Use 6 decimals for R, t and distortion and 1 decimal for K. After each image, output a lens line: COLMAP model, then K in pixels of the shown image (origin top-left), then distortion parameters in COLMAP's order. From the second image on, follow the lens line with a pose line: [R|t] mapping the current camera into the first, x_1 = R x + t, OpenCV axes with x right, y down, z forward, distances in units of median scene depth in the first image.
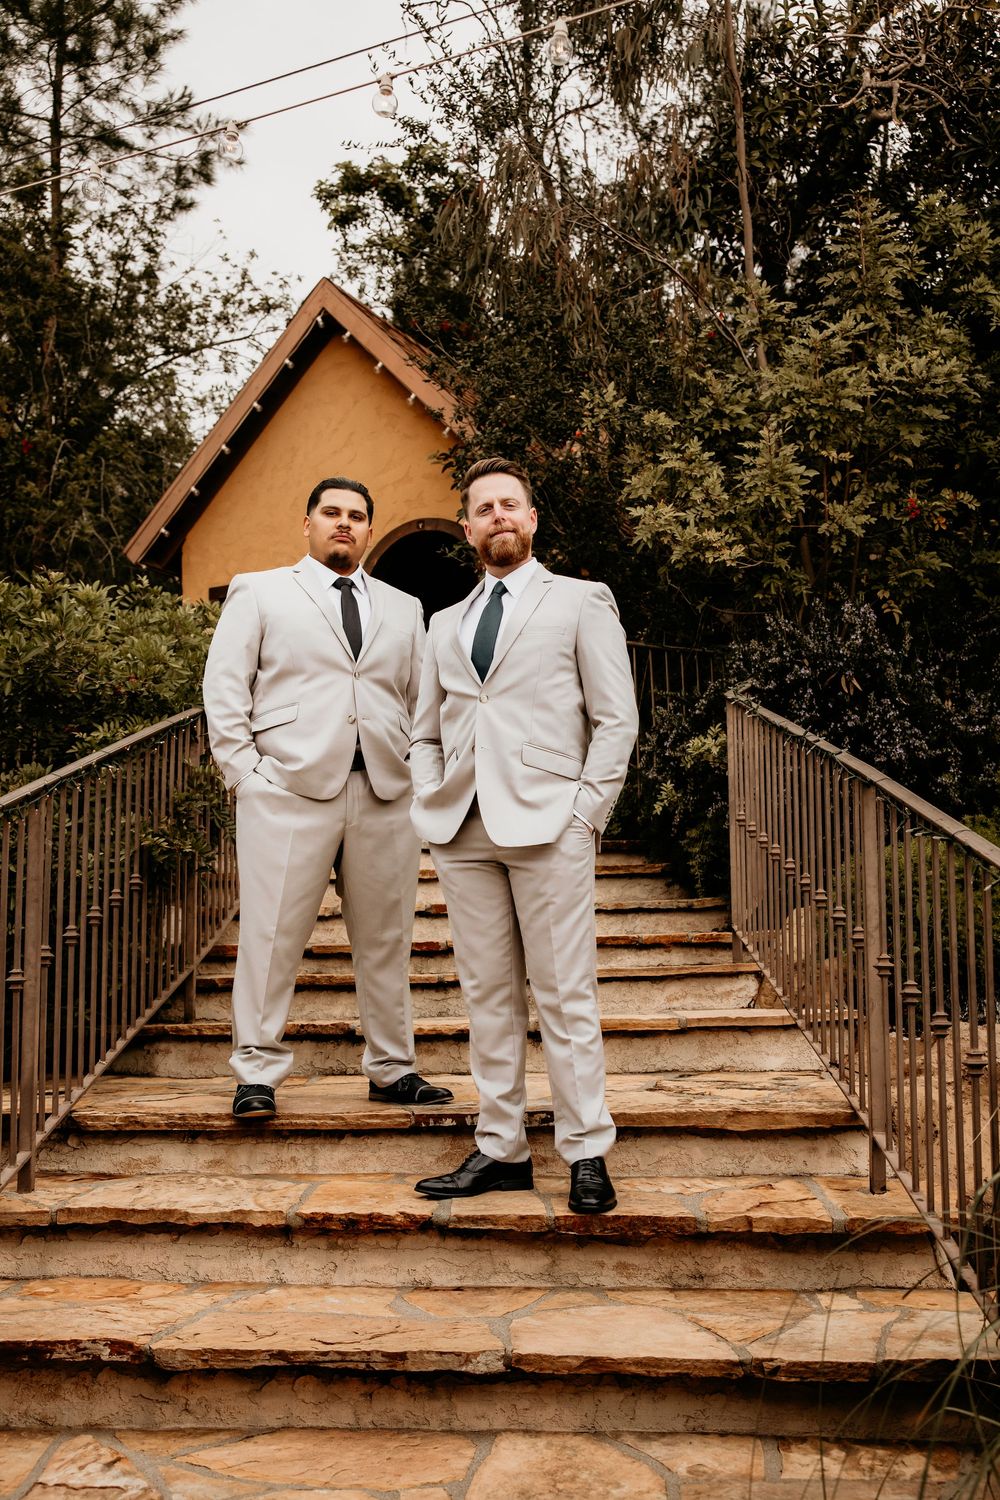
lens RADIAL K [[2462.3, 0, 500.0], [0, 2462.3, 750.0], [0, 0, 1]] dist [0.028904, 0.033282]
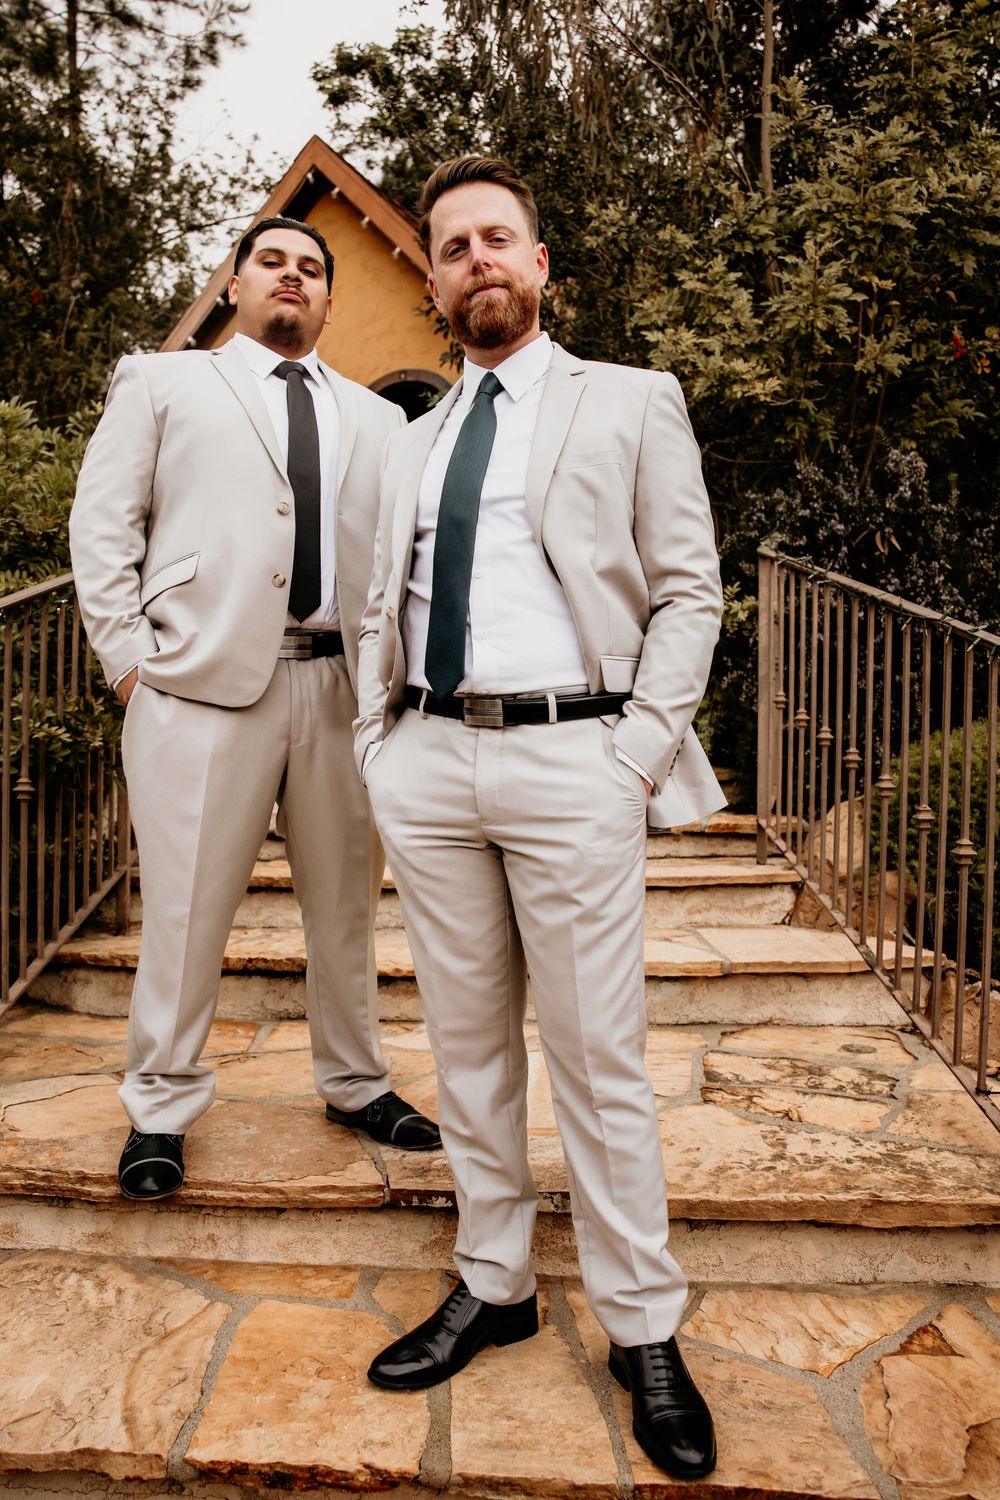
lens RADIAL K [[1287.6, 0, 475.6], [0, 1287.6, 758.0], [0, 0, 1]] dist [-0.118068, 0.122125]
pose [[0.999245, 0.019207, 0.033759, -0.019841], [-0.024082, 0.988310, 0.150540, -0.015095], [-0.030473, -0.151240, 0.988027, 0.528104]]
